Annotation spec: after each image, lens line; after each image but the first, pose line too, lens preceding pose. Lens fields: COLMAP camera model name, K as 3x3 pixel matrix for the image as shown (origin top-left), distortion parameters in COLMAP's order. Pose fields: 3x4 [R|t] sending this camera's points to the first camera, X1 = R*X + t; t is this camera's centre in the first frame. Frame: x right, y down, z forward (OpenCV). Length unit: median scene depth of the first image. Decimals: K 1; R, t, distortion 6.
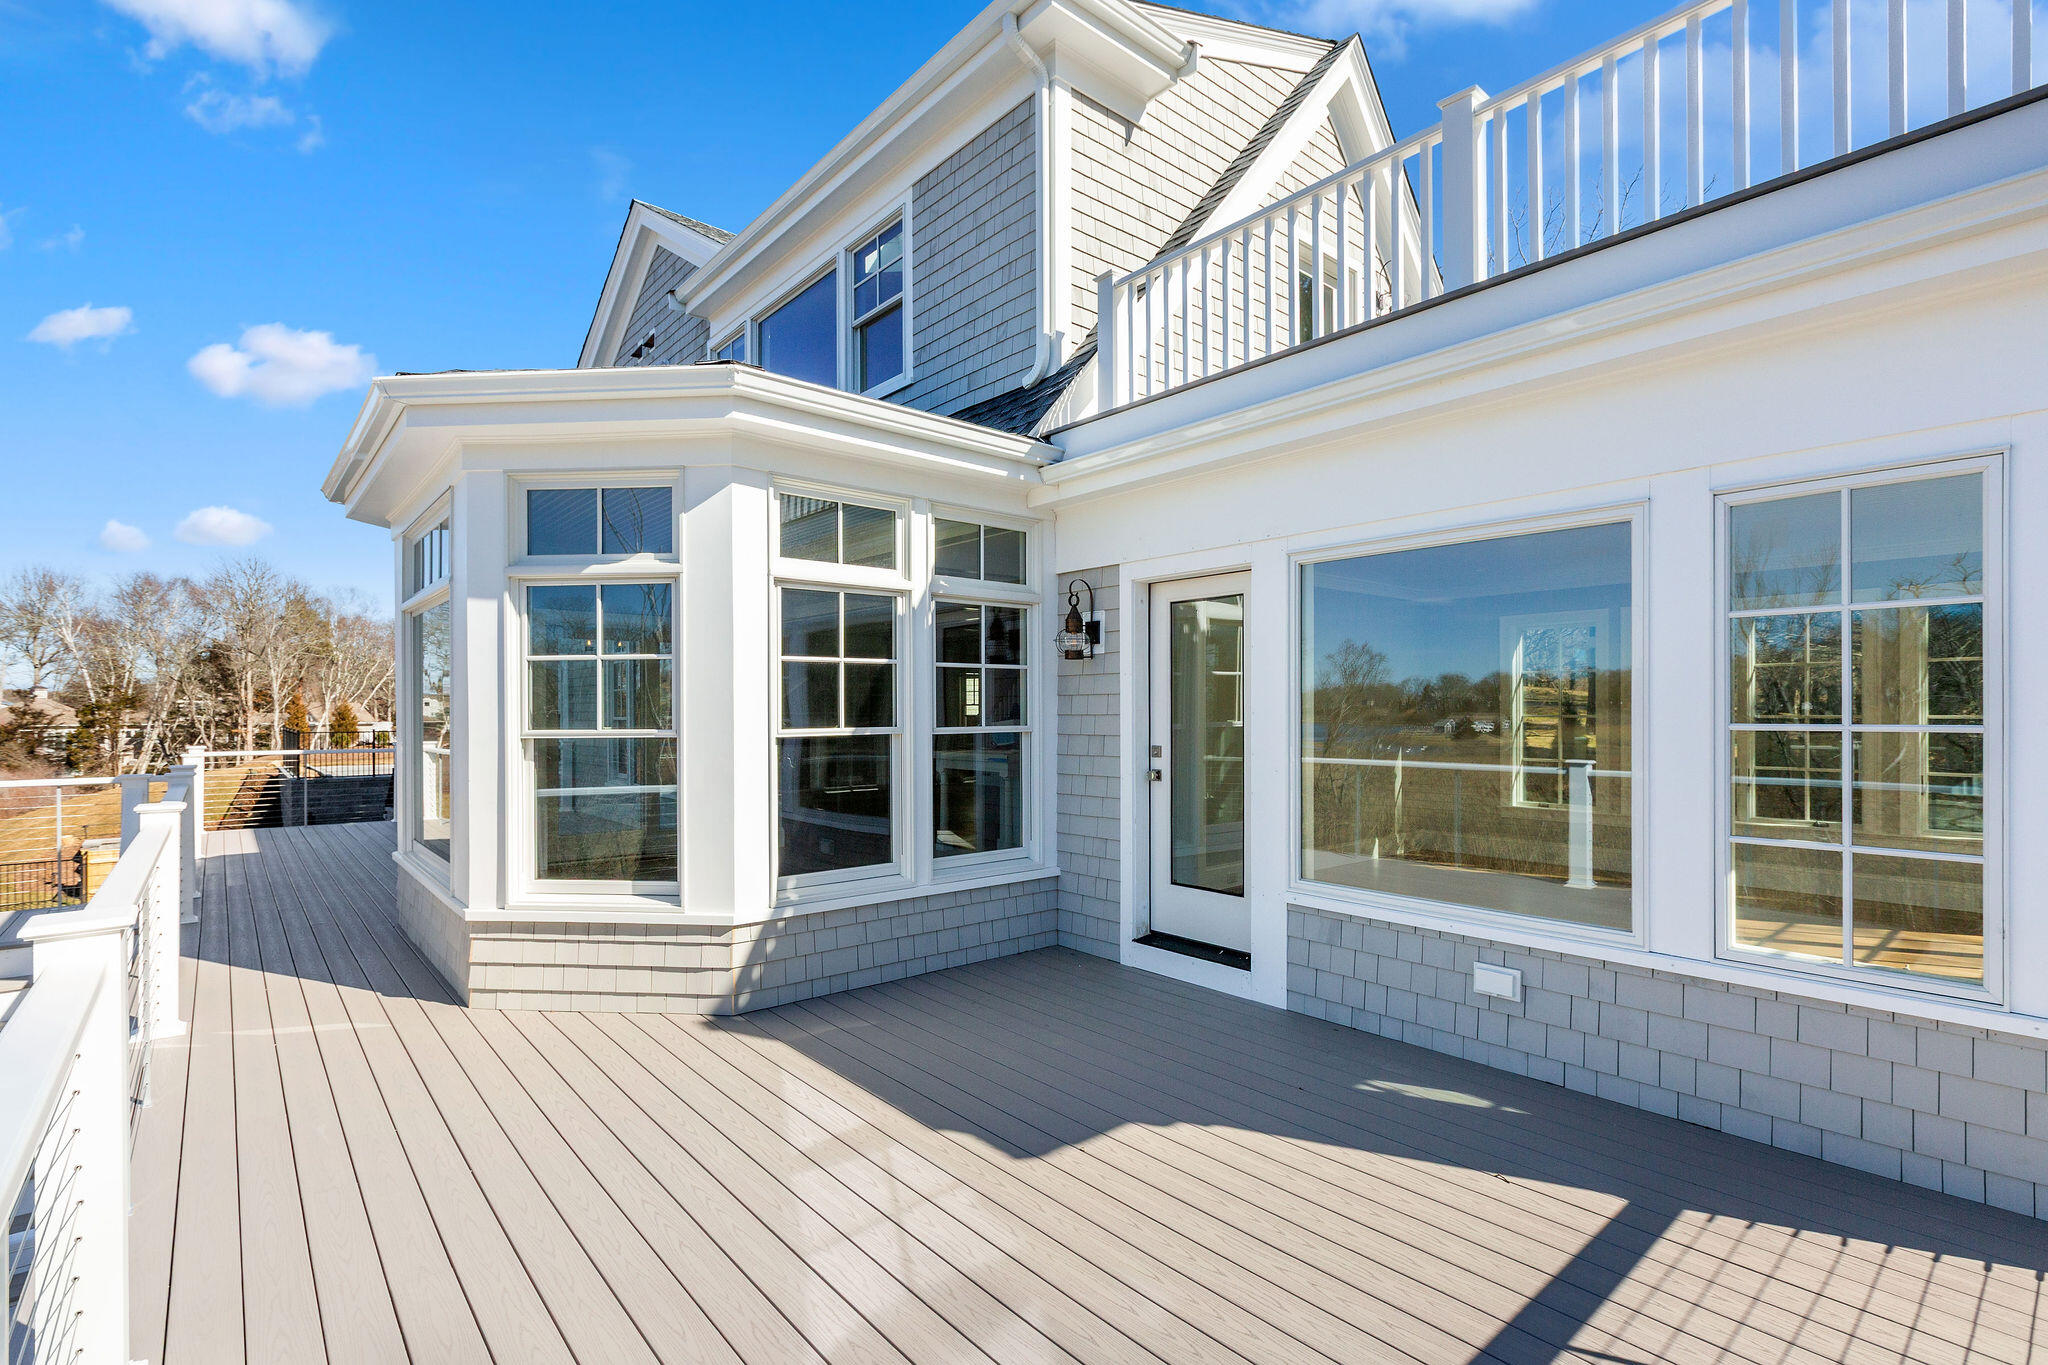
lens RADIAL K [[939.0, 0, 1042.4], [0, 939.0, 733.0], [0, 0, 1]] dist [-0.002580, -0.001396]
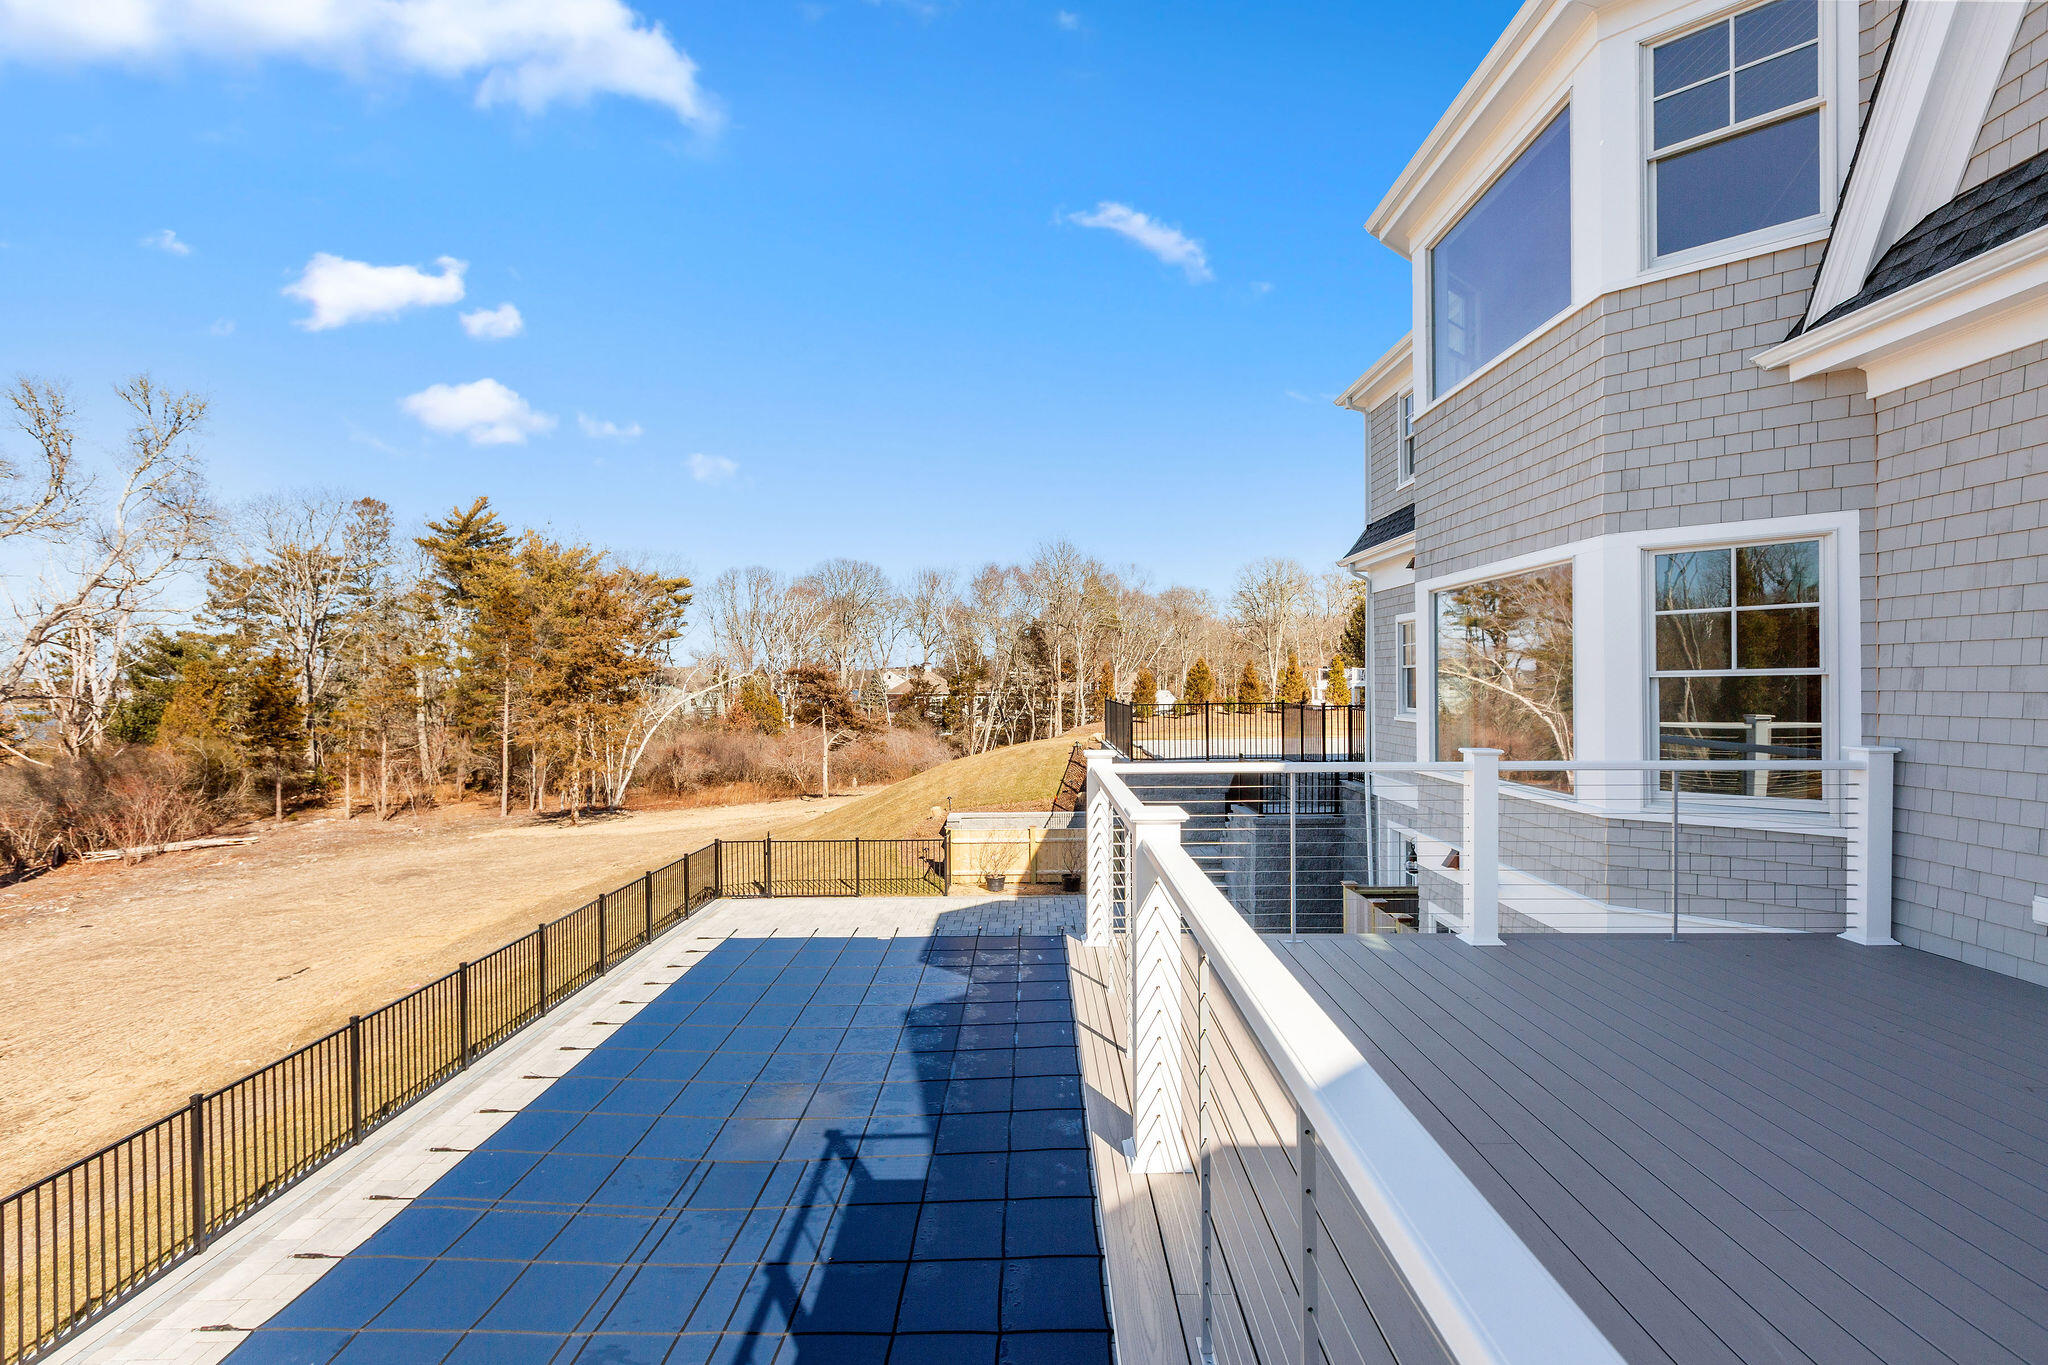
lens RADIAL K [[1000.3, 0, 1028.6], [0, 1000.3, 693.8], [0, 0, 1]] dist [-0.001624, -0.000593]
pose [[0.749630, 0.001586, -0.661856, -0.092649], [-0.006892, 0.999962, -0.005409, -0.001500], [0.661822, 0.008616, 0.749612, 0.092747]]
